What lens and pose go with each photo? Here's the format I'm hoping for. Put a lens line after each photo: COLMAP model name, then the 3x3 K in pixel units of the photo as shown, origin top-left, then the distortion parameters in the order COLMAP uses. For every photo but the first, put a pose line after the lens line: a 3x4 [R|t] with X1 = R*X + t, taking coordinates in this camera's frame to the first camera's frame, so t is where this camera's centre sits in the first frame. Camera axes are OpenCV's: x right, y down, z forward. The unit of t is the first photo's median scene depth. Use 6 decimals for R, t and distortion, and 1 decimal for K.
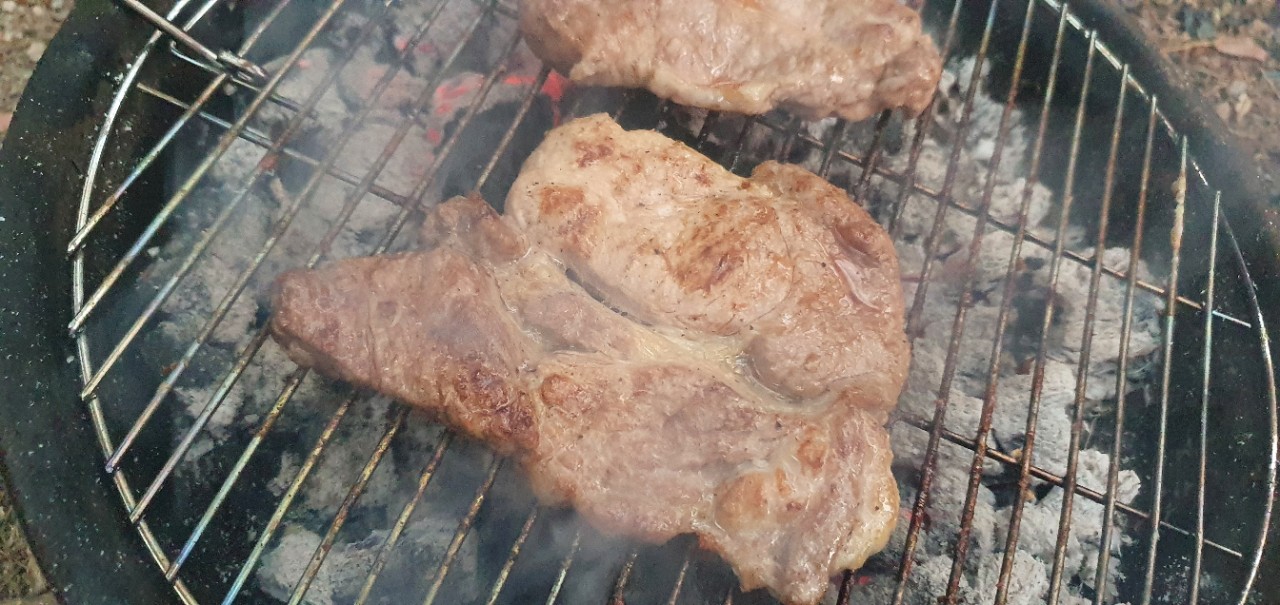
lens RADIAL K [[1009.9, 0, 640.0], [0, 1009.9, 302.5], [0, 0, 1]] dist [-0.011060, 0.004297]
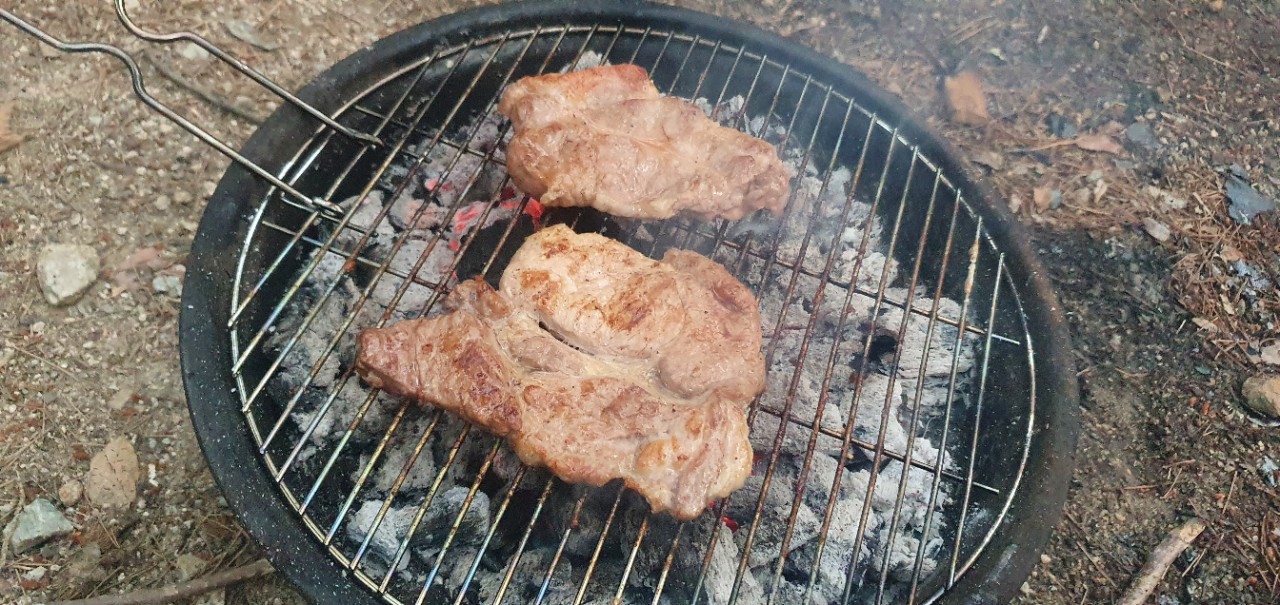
lens RADIAL K [[1019.8, 0, 640.0], [0, 1019.8, 302.5], [0, 0, 1]] dist [0.036310, -0.002206]
pose [[0.998125, -0.053755, -0.029285, 0.122981], [0.050187, 0.992516, -0.111322, 0.112852], [0.035050, 0.109643, 0.993353, -0.538387]]
